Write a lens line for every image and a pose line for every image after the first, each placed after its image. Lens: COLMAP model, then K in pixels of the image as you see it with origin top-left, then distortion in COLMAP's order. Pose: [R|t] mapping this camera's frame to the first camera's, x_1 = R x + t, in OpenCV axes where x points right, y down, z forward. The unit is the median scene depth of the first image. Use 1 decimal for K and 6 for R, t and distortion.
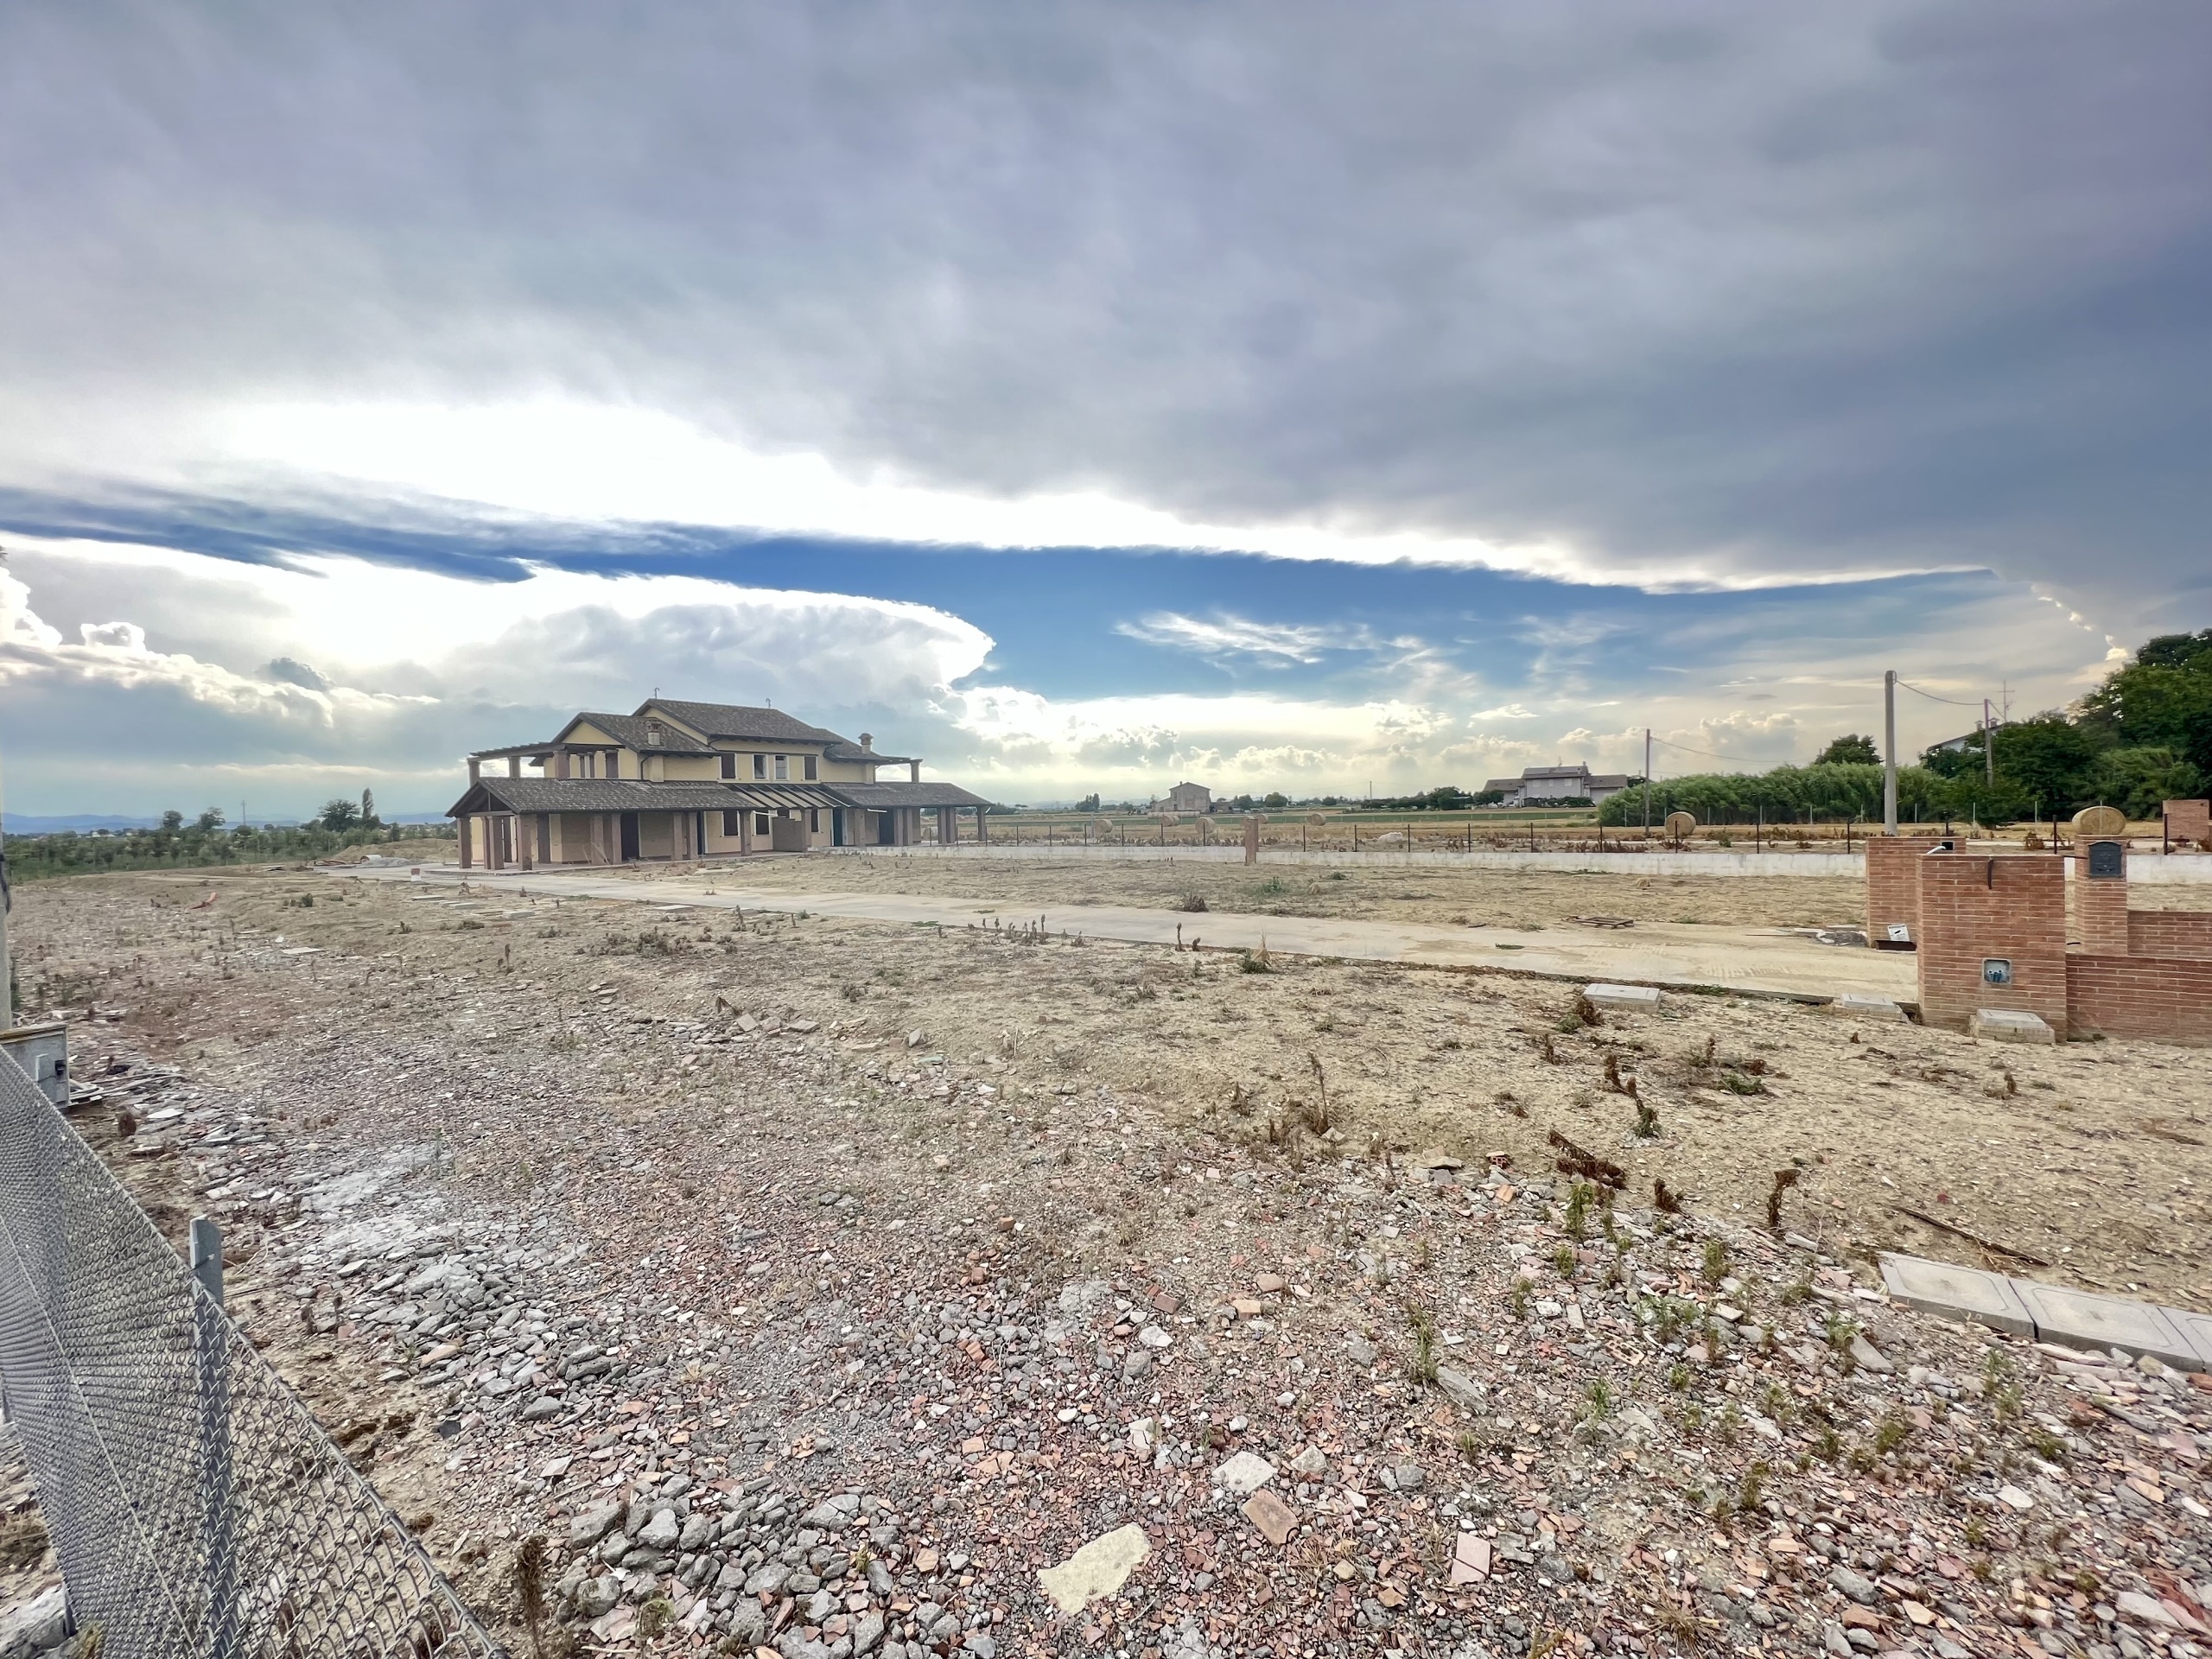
lens RADIAL K [[886.1, 0, 1117.1], [0, 886.1, 812.0], [0, 0, 1]] dist [0.000111, 0.000433]
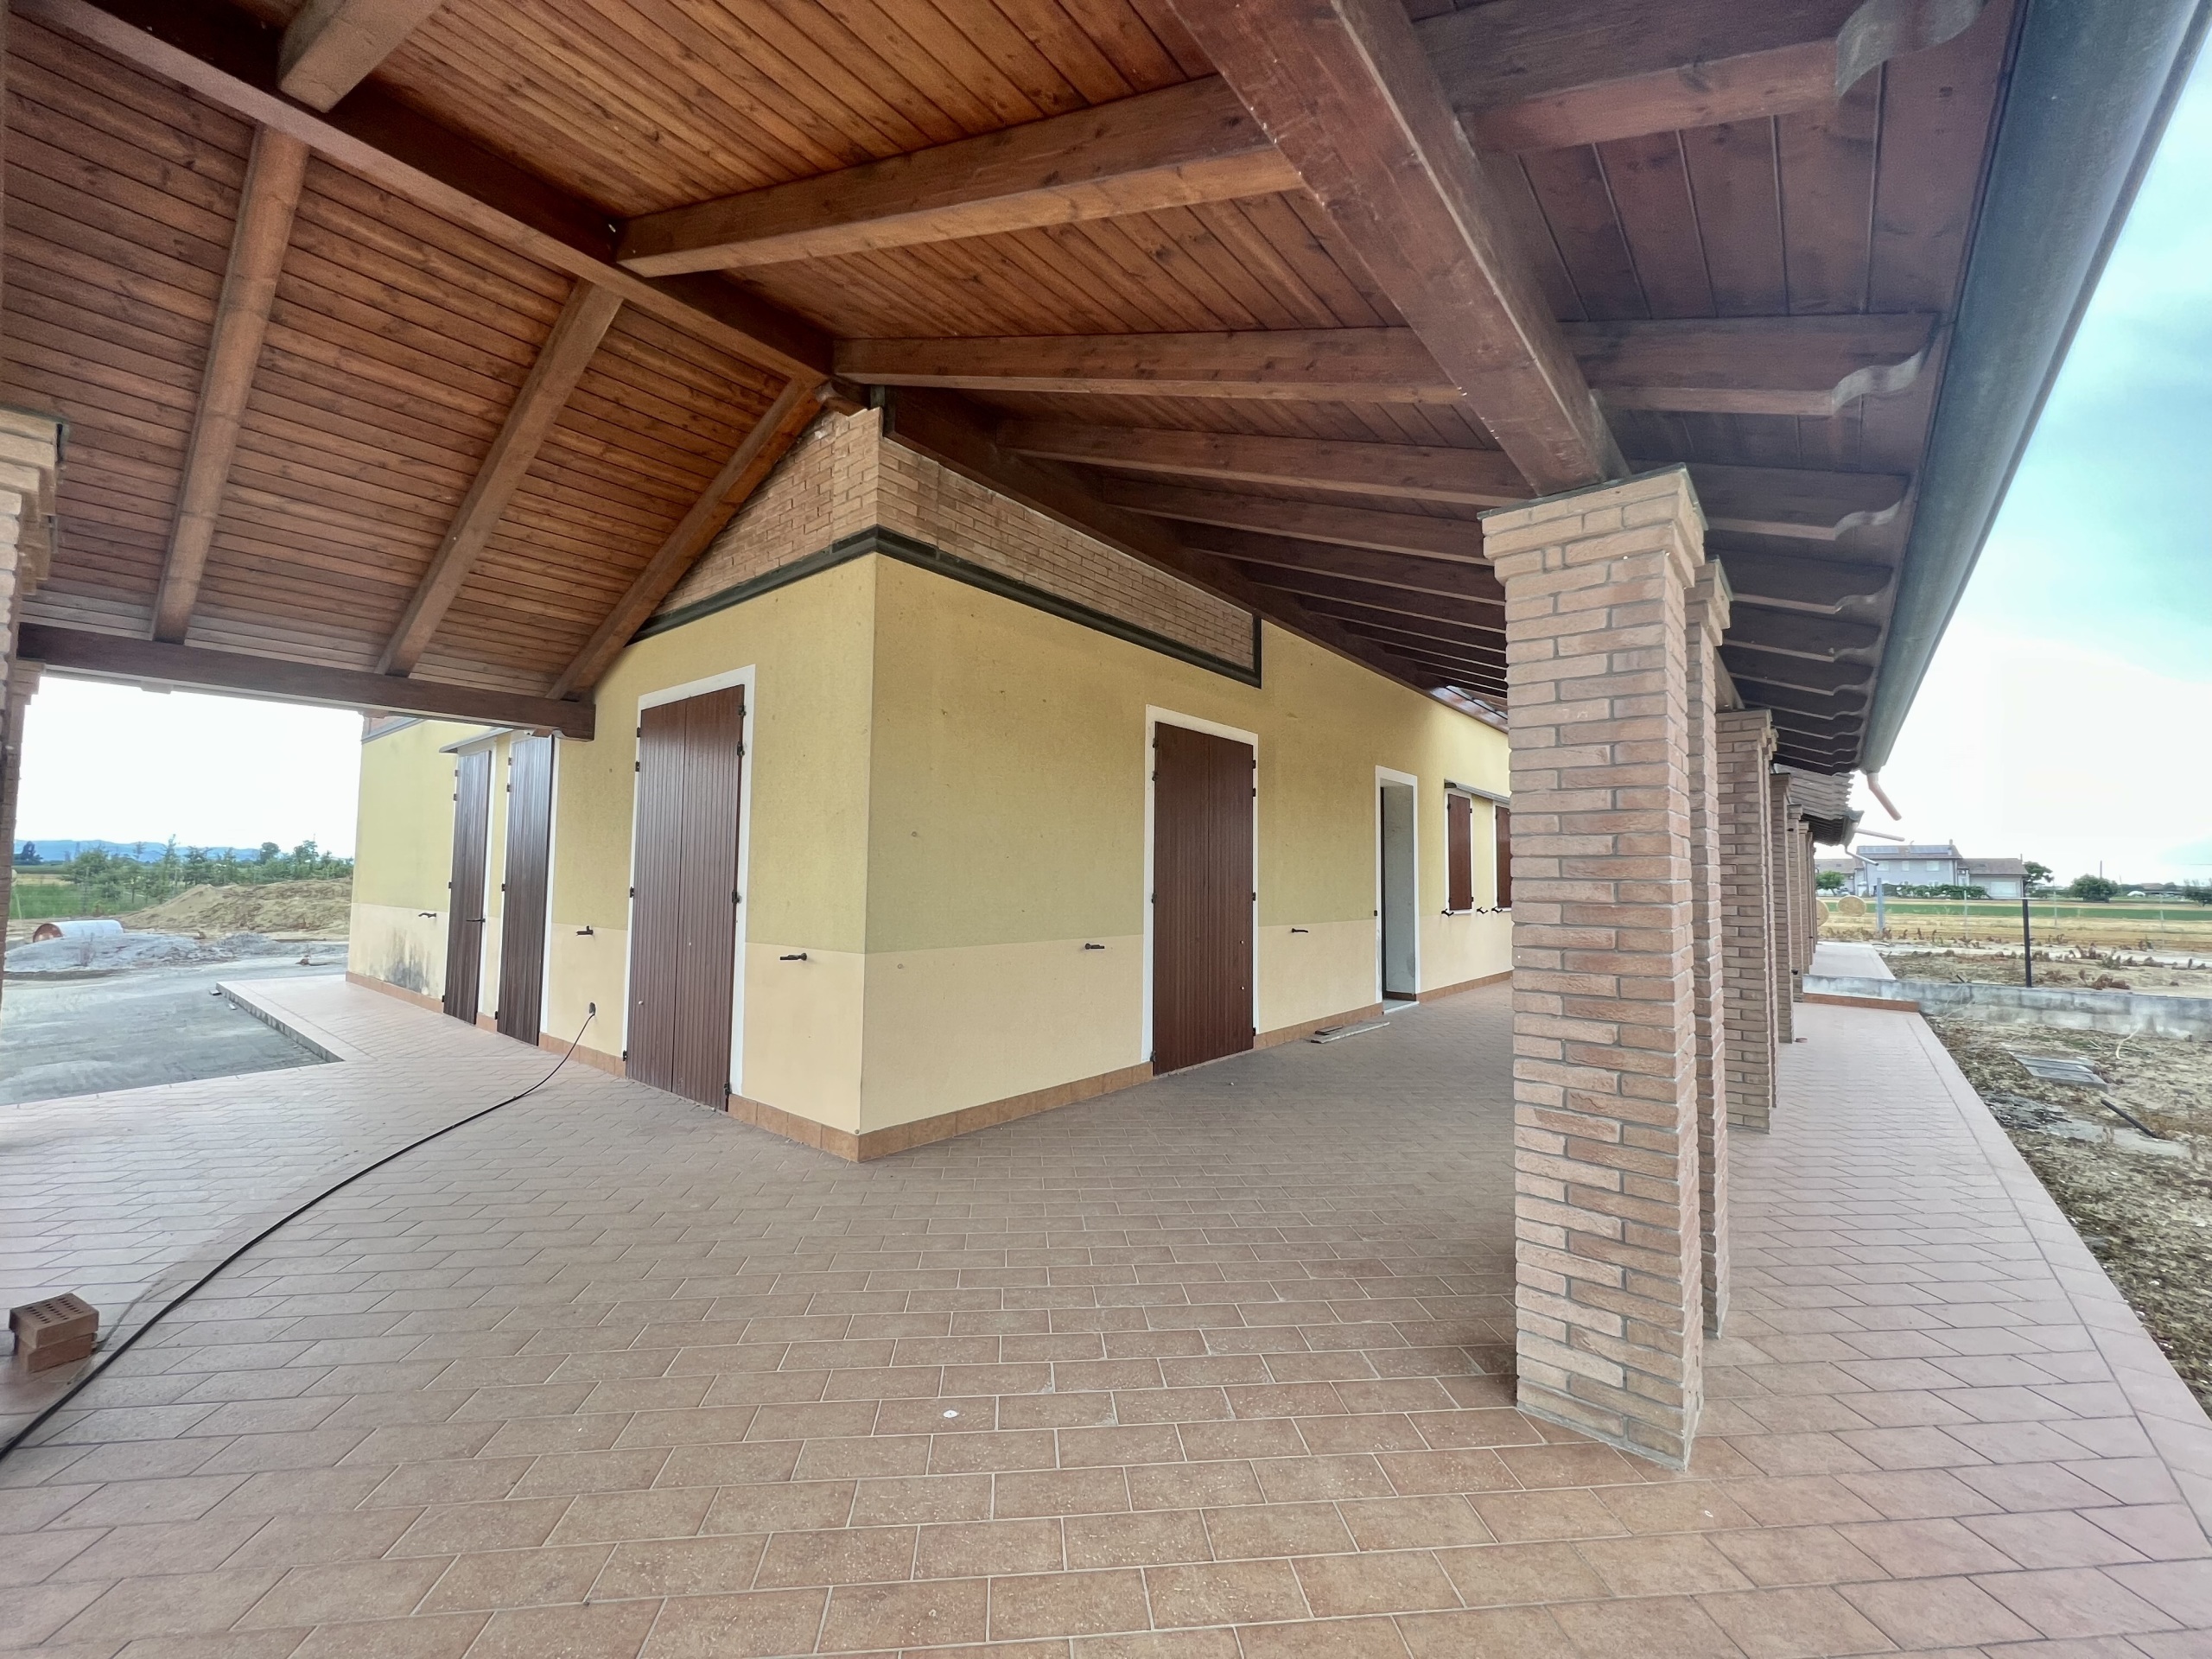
lens RADIAL K [[886.1, 0, 1098.7], [0, 886.1, 832.6], [0, 0, 1]] dist [0.000111, 0.000433]
pose [[0.995904, 0.035629, -0.083096, -0.678806], [-0.040035, 0.997845, -0.051982, 0.029910], [0.081065, 0.055096, 0.995185, 1.025881]]
